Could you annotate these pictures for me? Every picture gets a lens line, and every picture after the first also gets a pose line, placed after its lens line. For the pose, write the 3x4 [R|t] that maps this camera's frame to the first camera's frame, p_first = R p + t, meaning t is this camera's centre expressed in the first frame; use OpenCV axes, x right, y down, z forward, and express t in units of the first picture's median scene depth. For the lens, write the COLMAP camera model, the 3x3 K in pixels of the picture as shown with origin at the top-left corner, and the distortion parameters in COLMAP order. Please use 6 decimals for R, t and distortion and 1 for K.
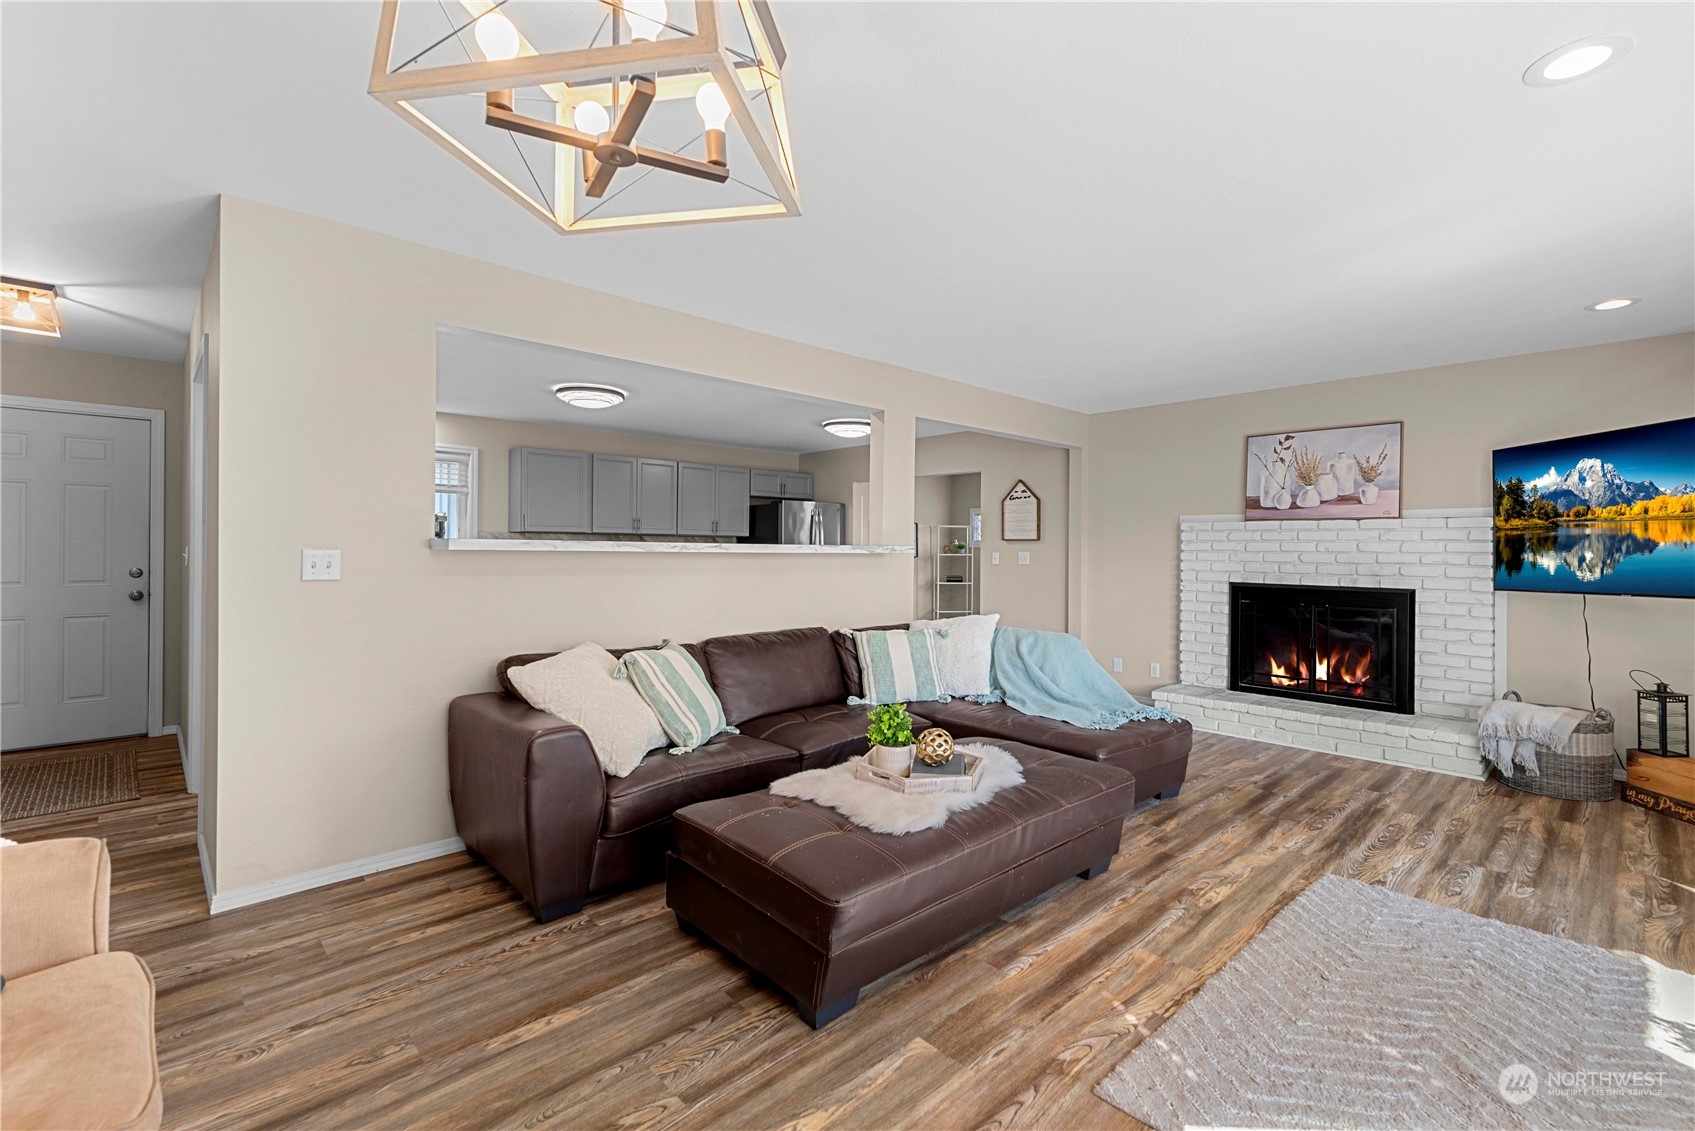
lens RADIAL K [[752.5, 0, 856.6], [0, 752.5, 556.7], [0, 0, 1]] dist [-0.000424, -0.000130]
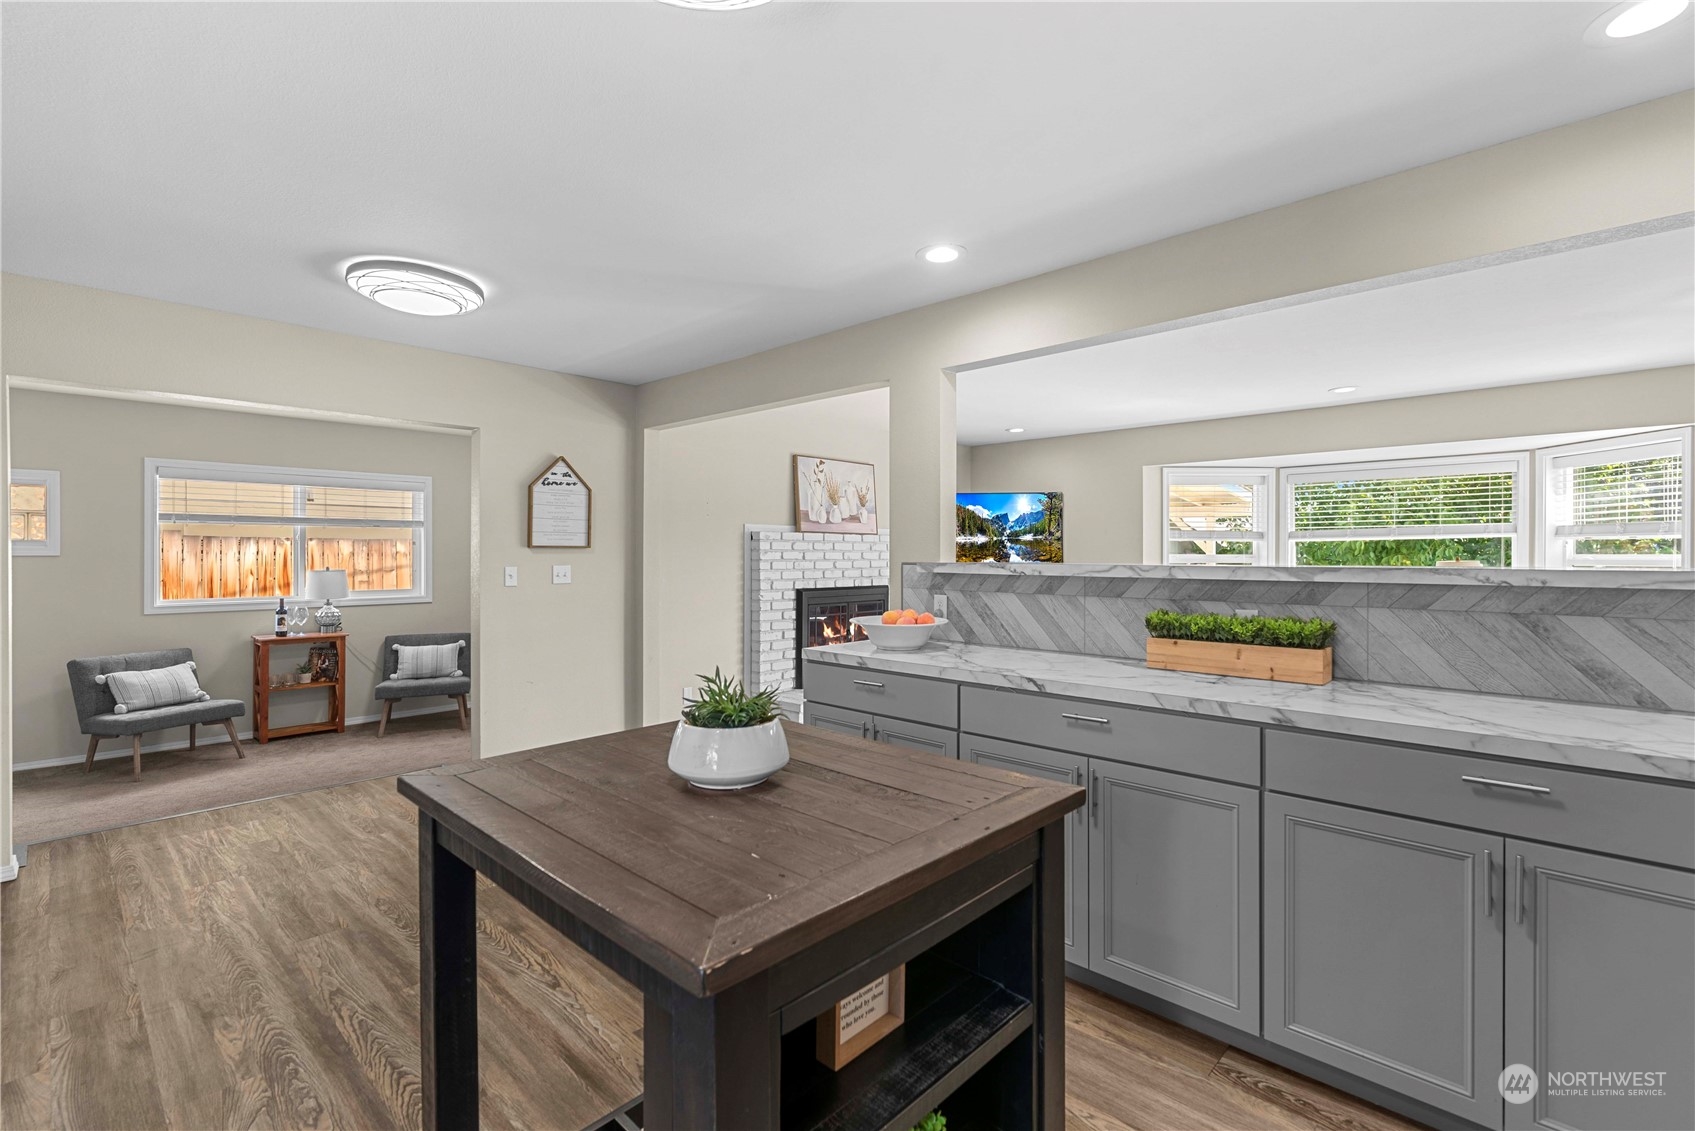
lens RADIAL K [[752.5, 0, 850.7], [0, 752.5, 561.2], [0, 0, 1]] dist [-0.000424, -0.000130]
pose [[-0.045366, -0.019438, 0.998781, -0.593569], [0.008400, 0.999768, 0.019838, -0.027206], [-0.998935, 0.009290, -0.045192, 0.998934]]
